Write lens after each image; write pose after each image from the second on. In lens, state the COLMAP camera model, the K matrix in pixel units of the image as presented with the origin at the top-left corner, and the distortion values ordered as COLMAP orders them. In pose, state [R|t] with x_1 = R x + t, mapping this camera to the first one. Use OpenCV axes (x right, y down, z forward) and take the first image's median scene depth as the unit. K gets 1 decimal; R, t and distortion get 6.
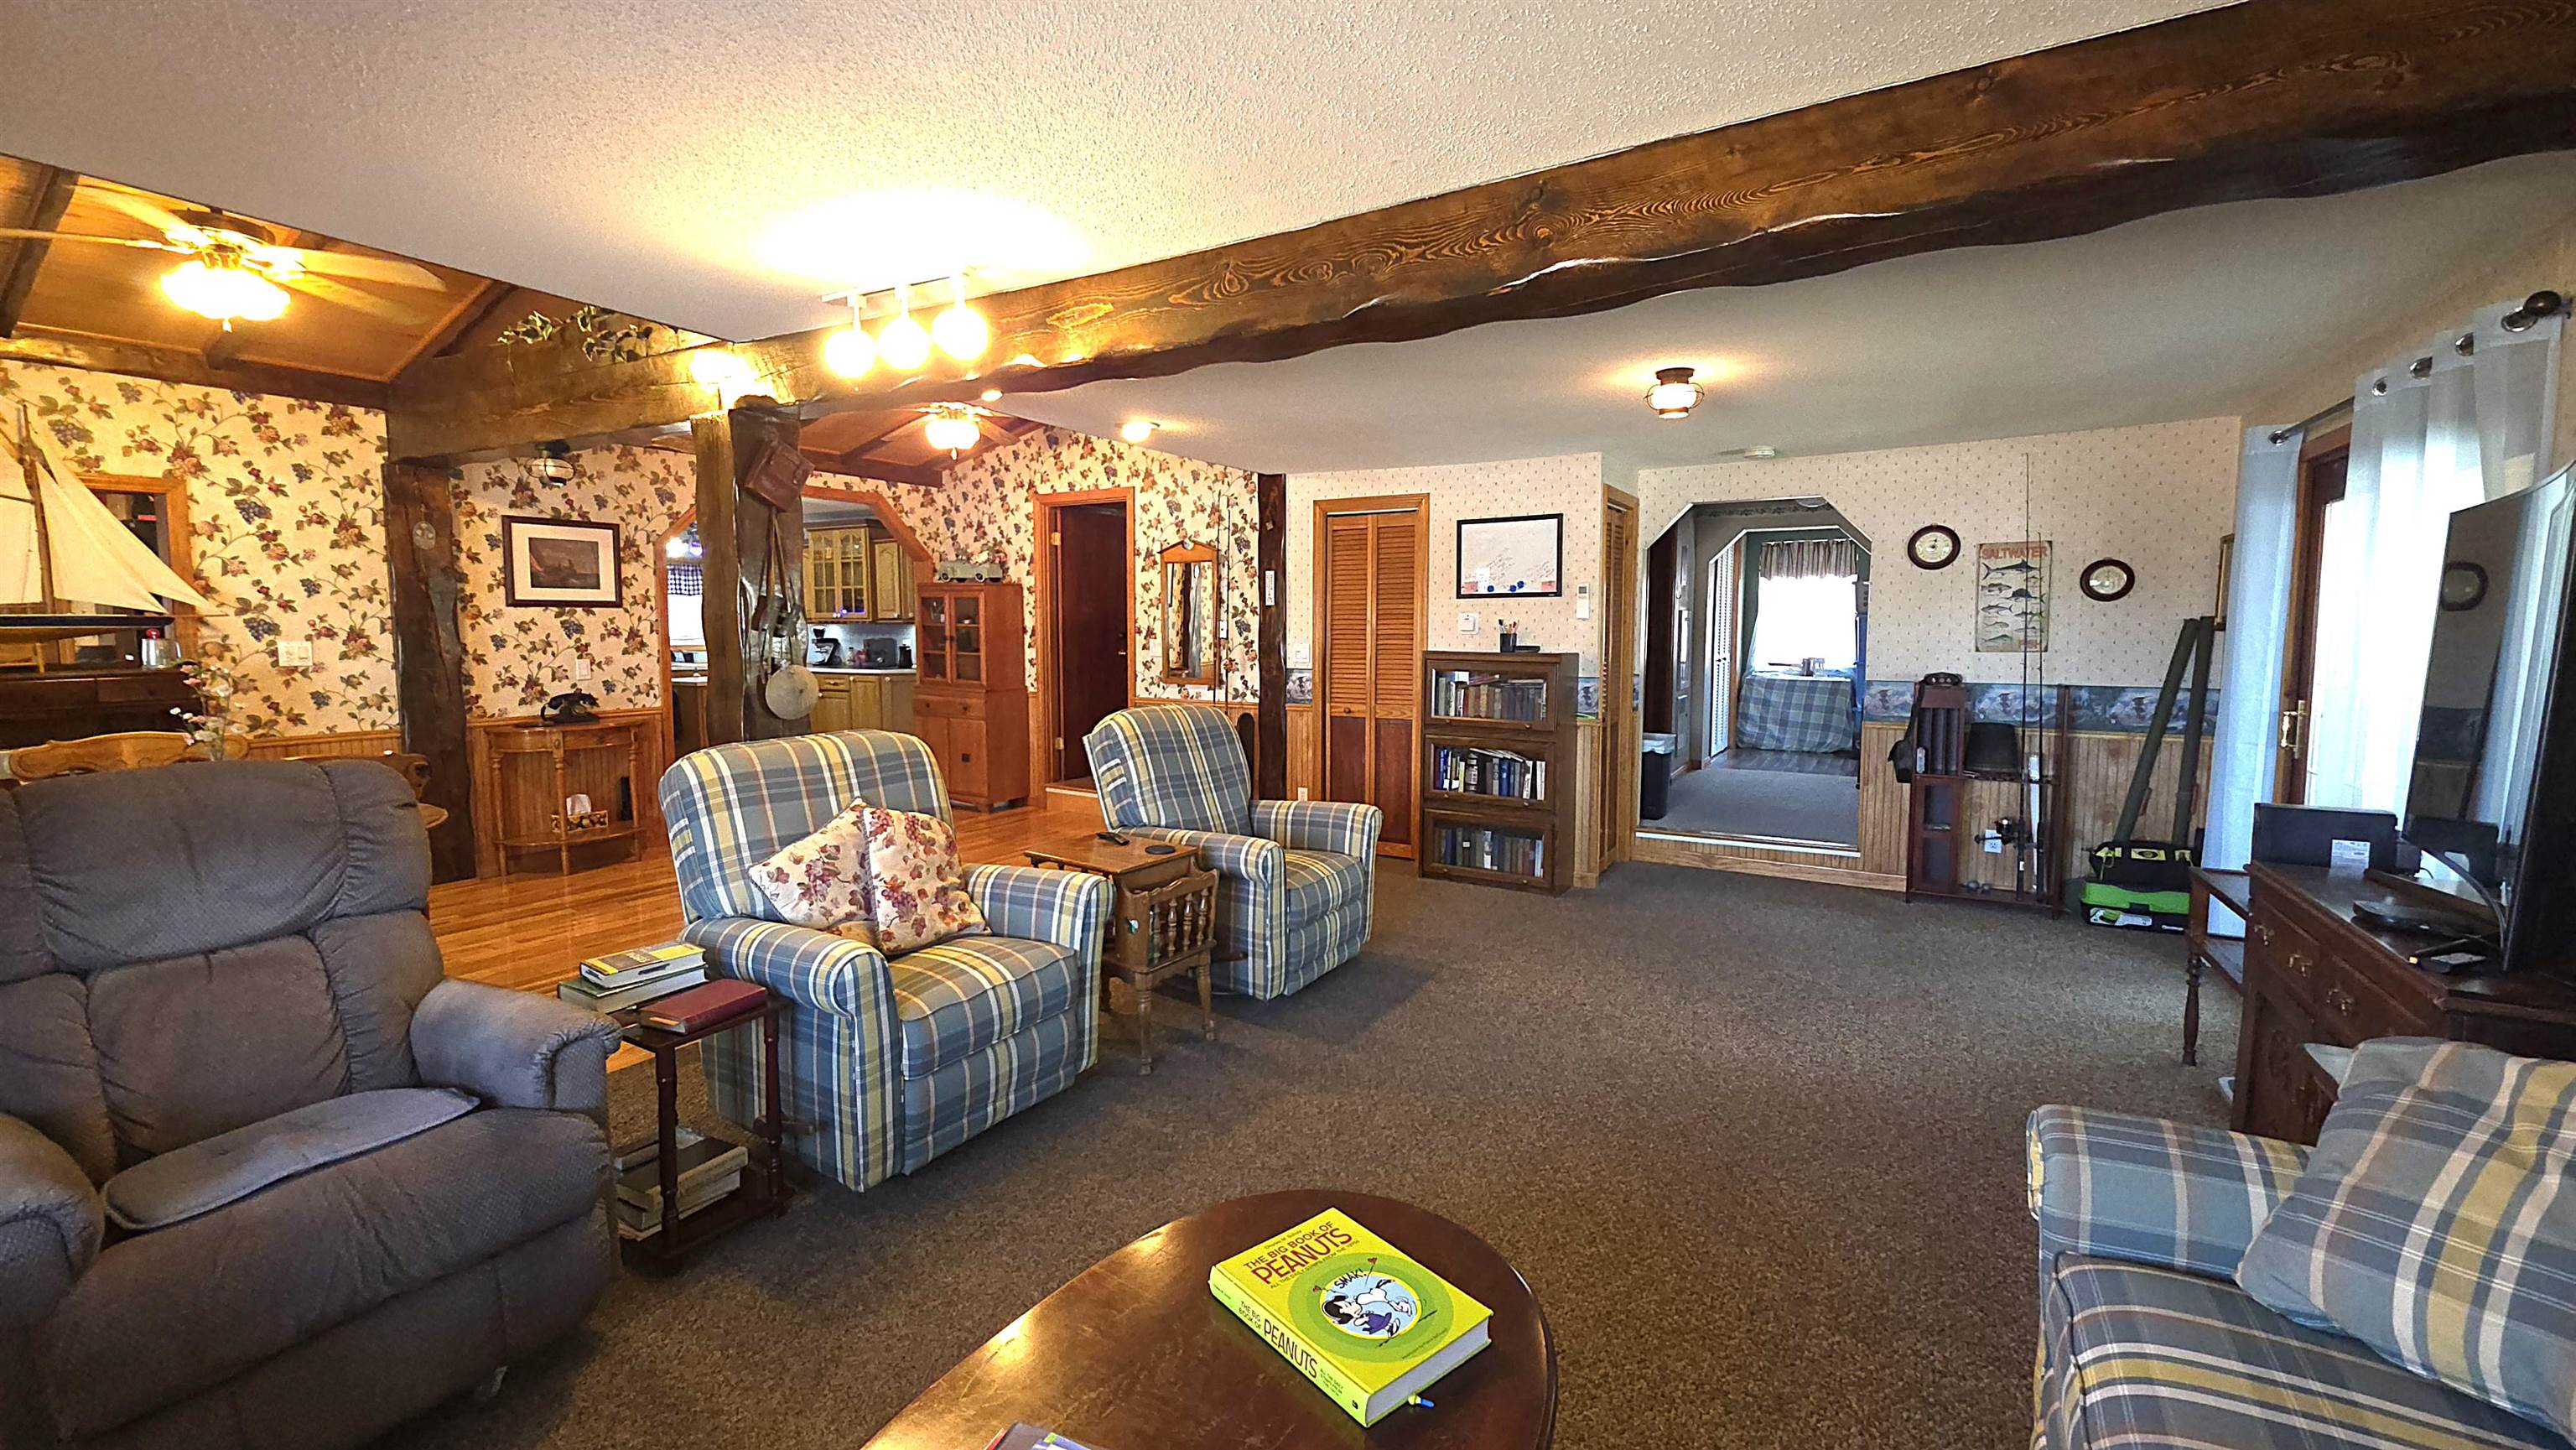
lens RADIAL K [[1019.5, 0, 1276.4], [0, 1019.5, 709.1], [0, 0, 1]] dist [0.013074, -0.006885]
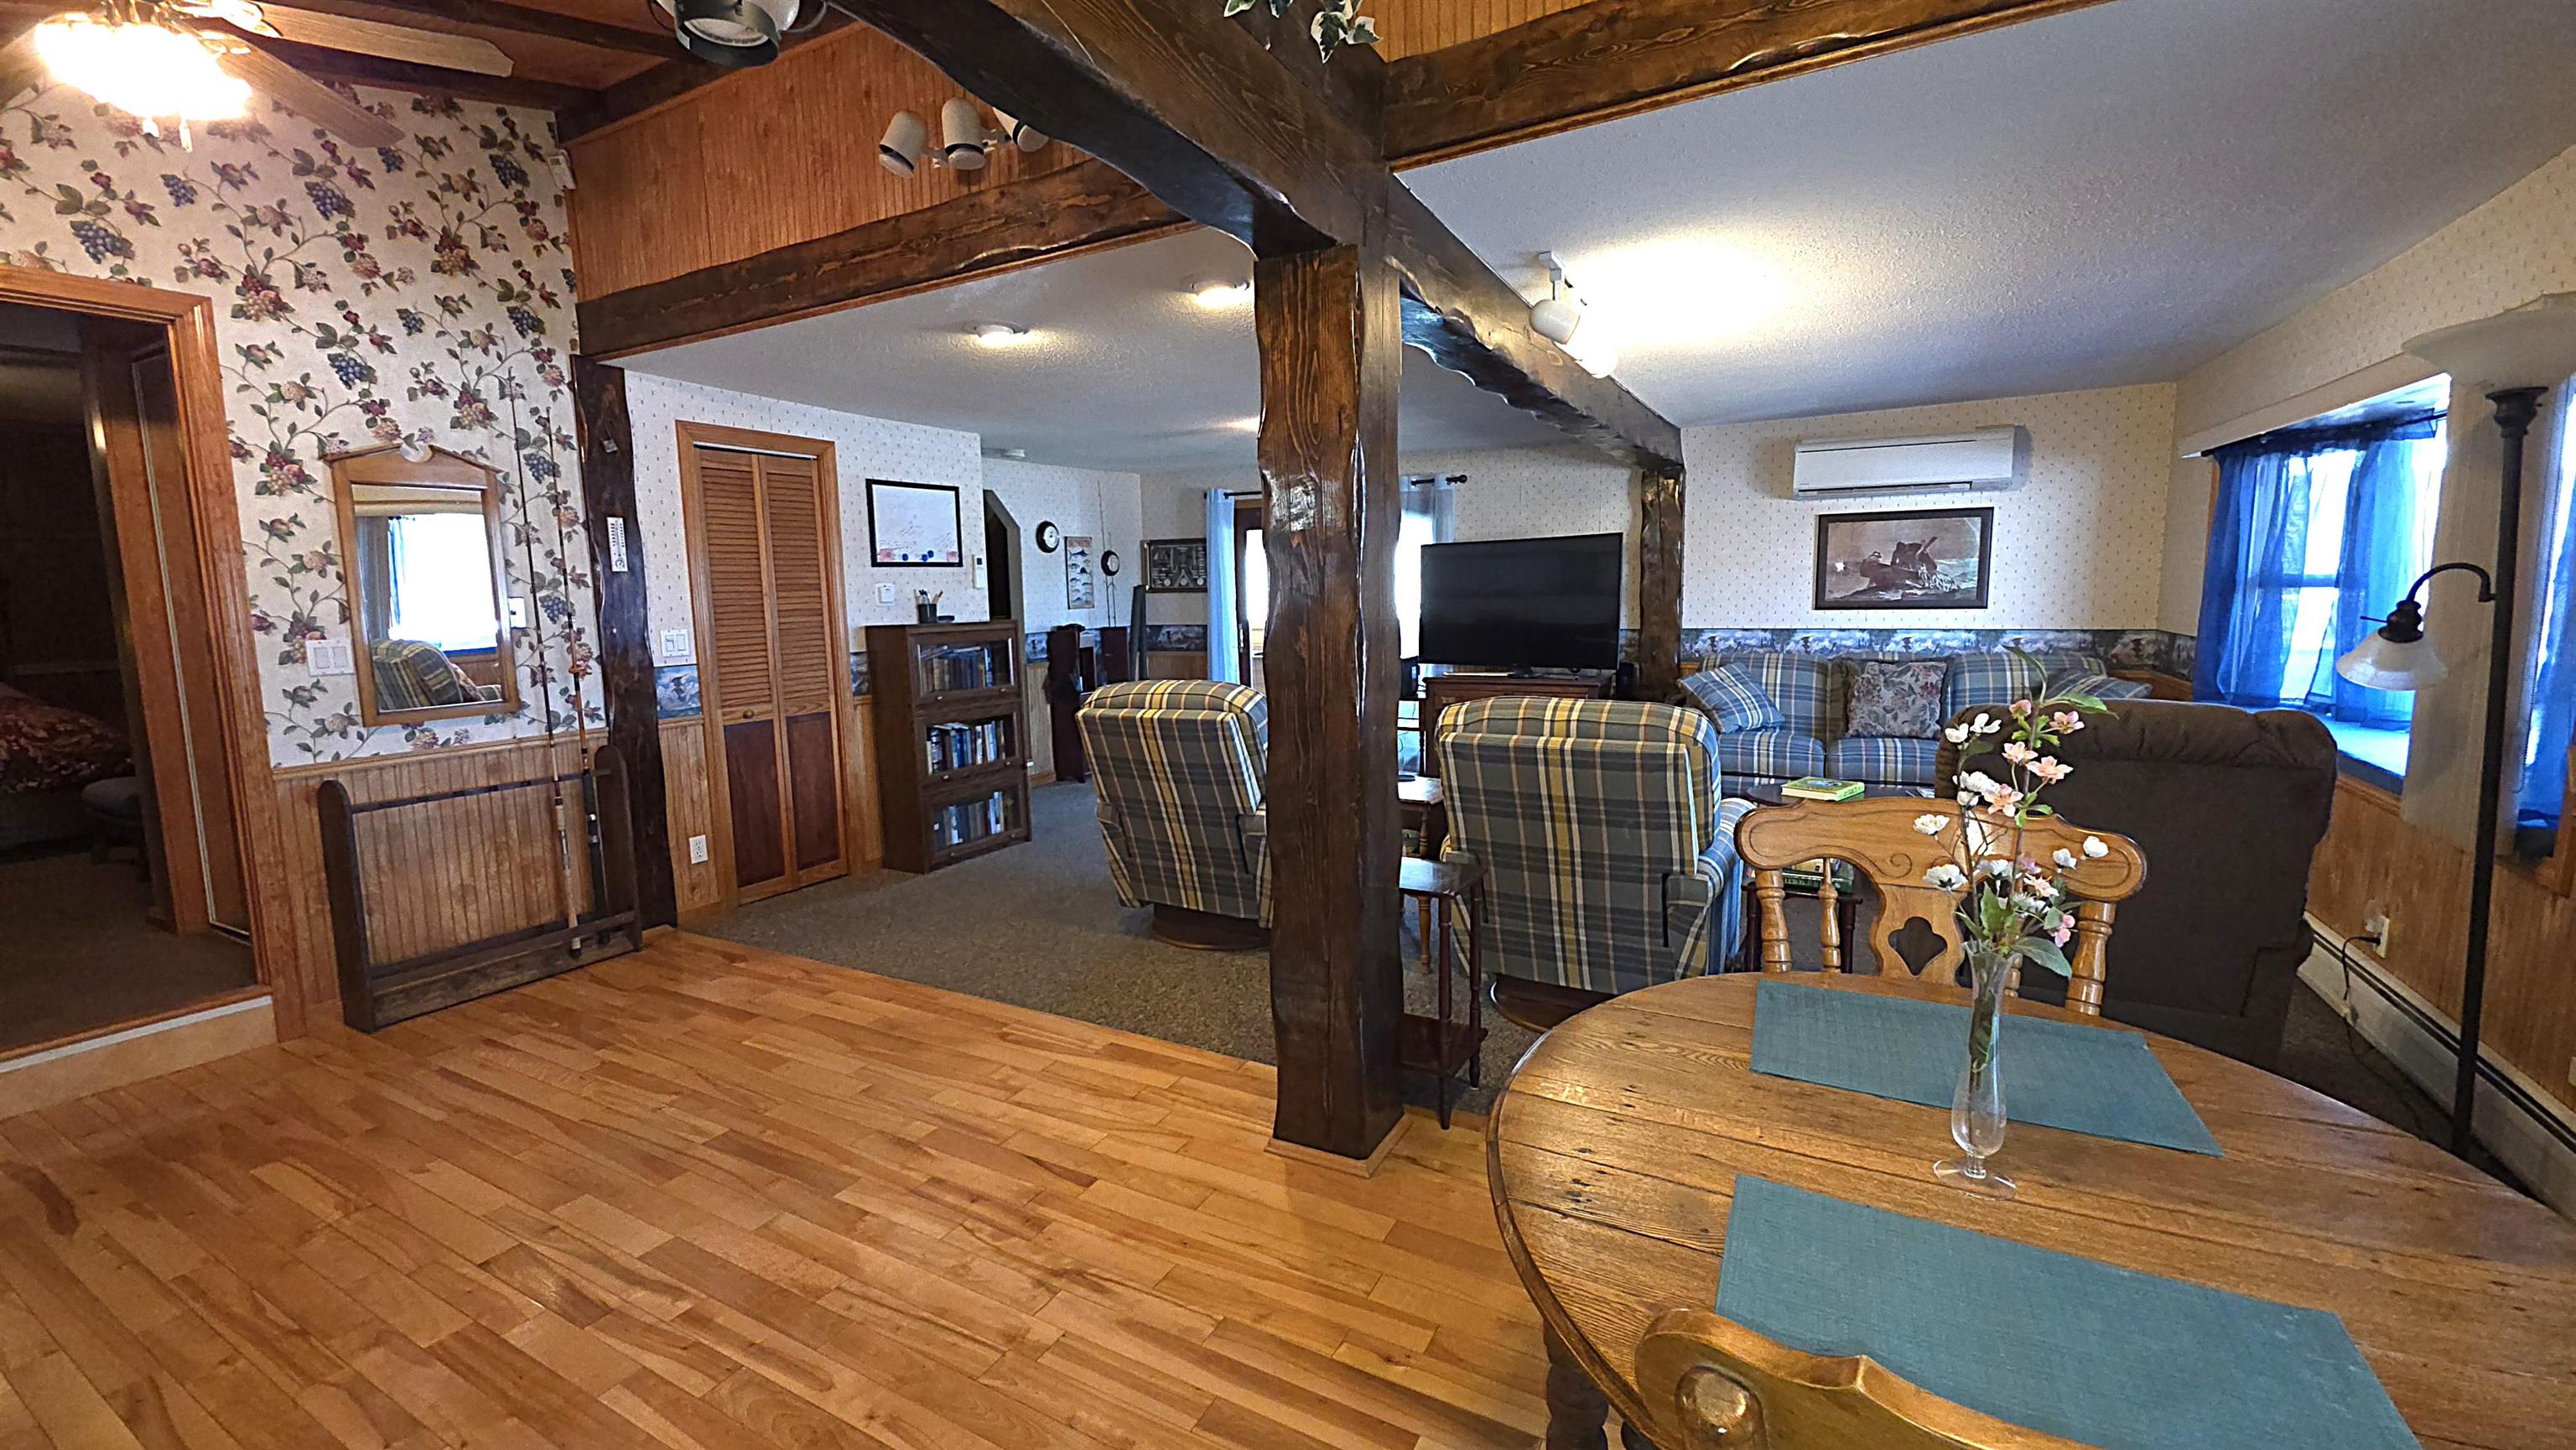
lens RADIAL K [[1019.5, 0, 1276.4], [0, 1019.5, 709.1], [0, 0, 1]] dist [0.013074, -0.006885]
pose [[-0.038060, -0.121937, 0.991808, -0.674952], [0.100531, 0.987024, 0.125207, -0.056314], [-0.994206, 0.104472, -0.025307, 0.621843]]
